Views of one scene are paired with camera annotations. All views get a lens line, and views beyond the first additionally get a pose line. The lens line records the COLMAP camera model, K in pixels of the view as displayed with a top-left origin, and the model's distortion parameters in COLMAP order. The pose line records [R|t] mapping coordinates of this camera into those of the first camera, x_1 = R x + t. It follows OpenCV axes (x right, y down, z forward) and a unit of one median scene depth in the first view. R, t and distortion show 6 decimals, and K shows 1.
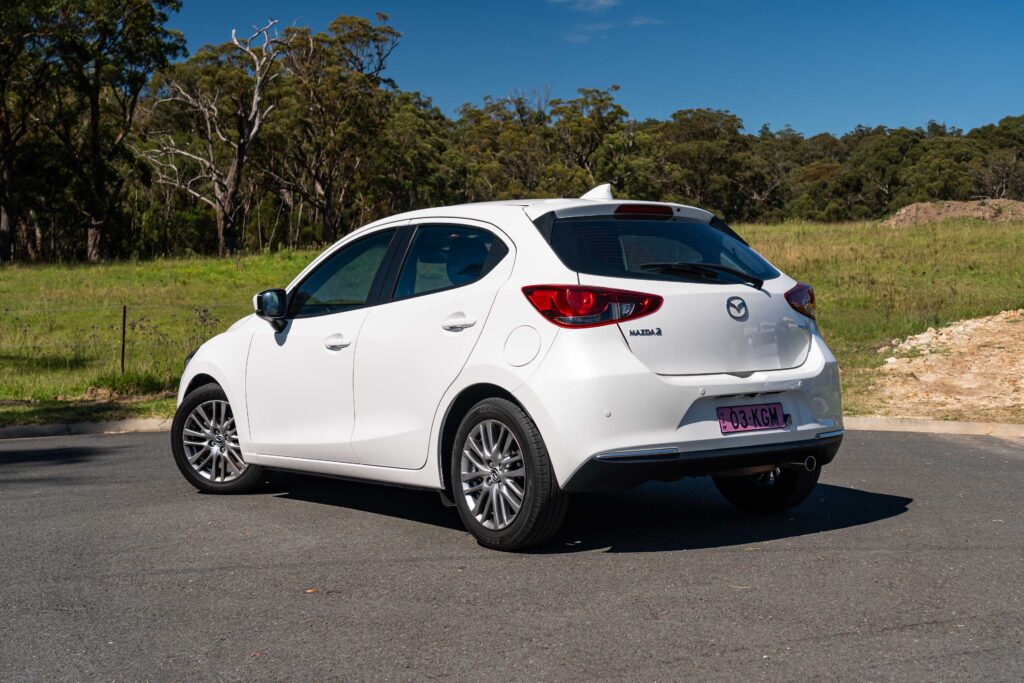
lens RADIAL K [[1438.3, 0, 504.5], [0, 1438.3, 335.7], [0, 0, 1]] dist [0.036533, 0.000000]
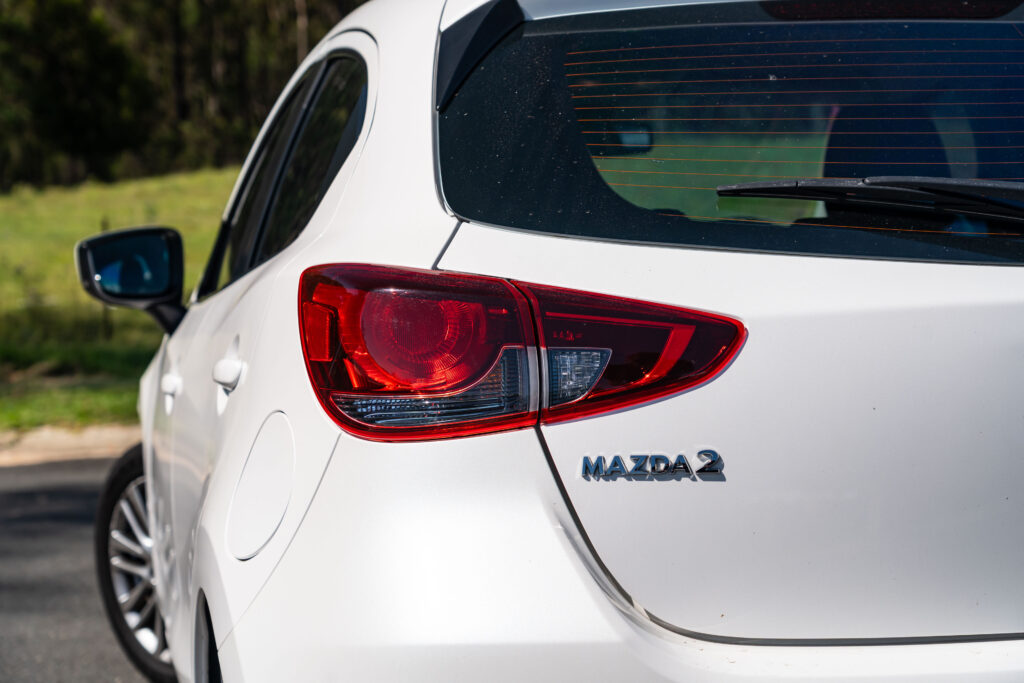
lens RADIAL K [[2152.7, 0, 512.5], [0, 2152.7, 340.3], [0, 0, 1]] dist [-0.093668, 0.000000]
pose [[0.910334, 0.031286, -0.412690, 0.159031], [-0.010732, 0.998588, 0.052029, -0.029913], [0.413735, -0.042935, 0.909384, 0.456206]]
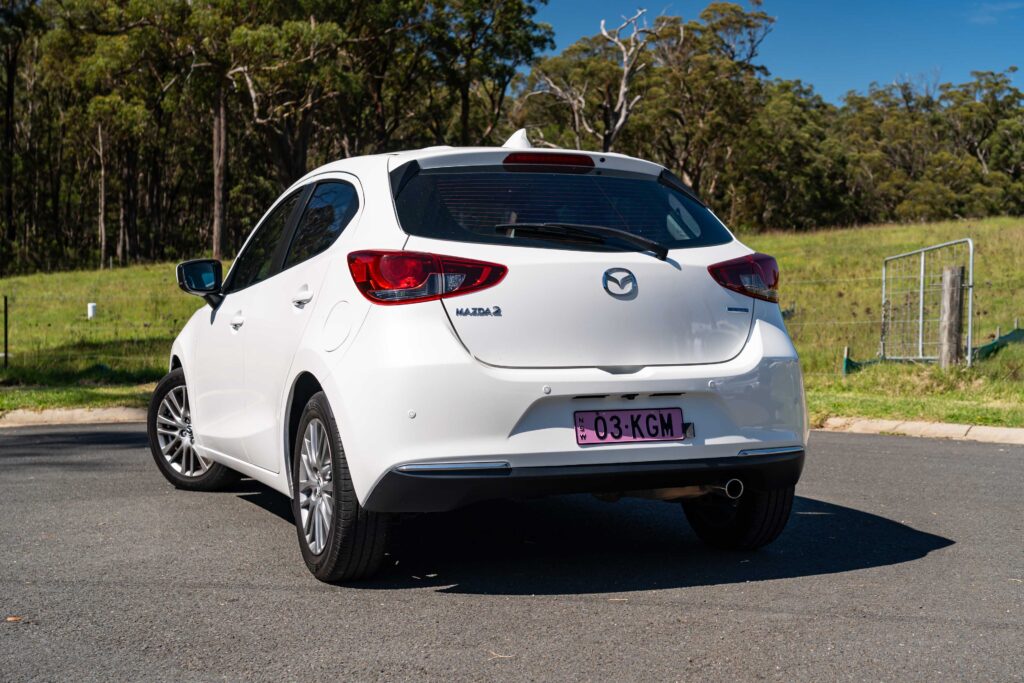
lens RADIAL K [[1453.1, 0, 520.3], [0, 1453.1, 341.7], [0, 0, 1]] dist [0.071661, 0.000000]
pose [[0.970513, 0.023039, -0.239946, 0.214910], [-0.020911, 0.999716, 0.011410, 0.003214], [0.240141, -0.006056, 0.970719, 0.170556]]
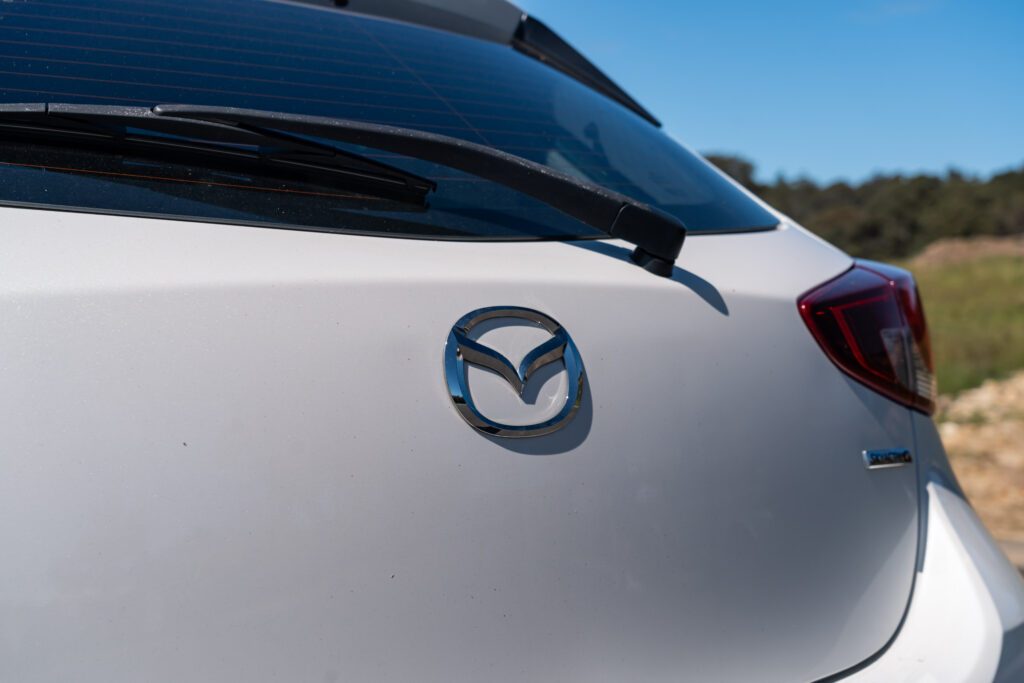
lens RADIAL K [[1453.1, 0, 522.8], [0, 1453.1, 349.2], [0, 0, 1]] dist [0.071661, 0.000000]
pose [[0.999982, -0.005197, 0.003068, 0.117110], [0.005275, 0.999654, -0.025789, -0.012842], [-0.002933, 0.025804, 0.999663, 0.600880]]
